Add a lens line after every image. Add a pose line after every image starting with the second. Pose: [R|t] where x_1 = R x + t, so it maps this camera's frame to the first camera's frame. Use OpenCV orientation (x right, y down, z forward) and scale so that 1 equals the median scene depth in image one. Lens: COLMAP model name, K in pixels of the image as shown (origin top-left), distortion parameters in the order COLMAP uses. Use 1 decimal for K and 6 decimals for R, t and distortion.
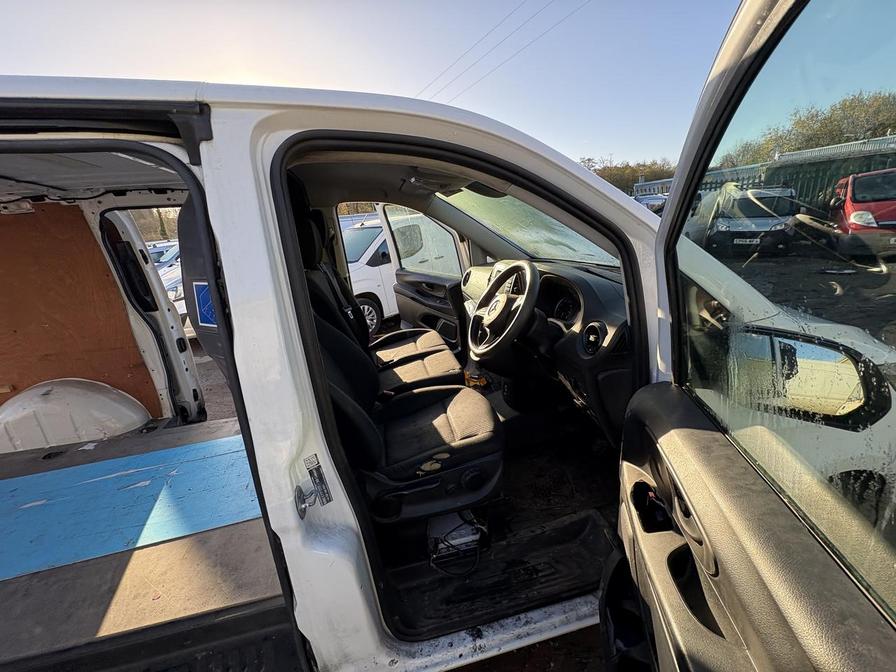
lens RADIAL K [[355.5, 0, 448.0], [0, 355.5, 336.0], [0, 0, 1]] dist [-0.000662, 0.000045]
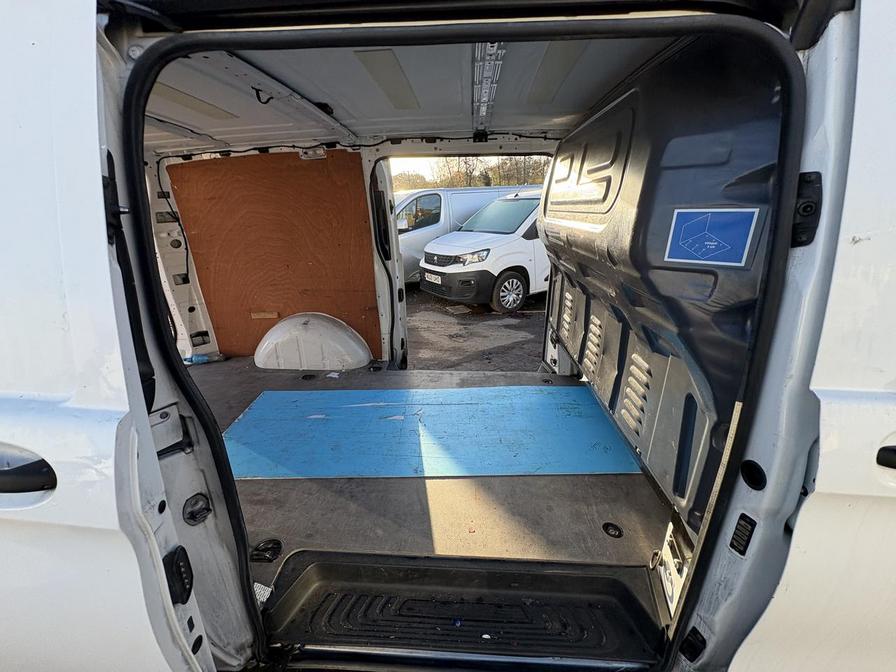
lens RADIAL K [[358.1, 0, 448.0], [0, 358.1, 336.0], [0, 0, 1]] dist [0.001449, 0.000072]
pose [[0.959272, 0.138718, -0.246077, -0.407005], [-0.125602, 0.989727, 0.068298, 0.067465], [0.253023, -0.034609, 0.966841, 0.001303]]
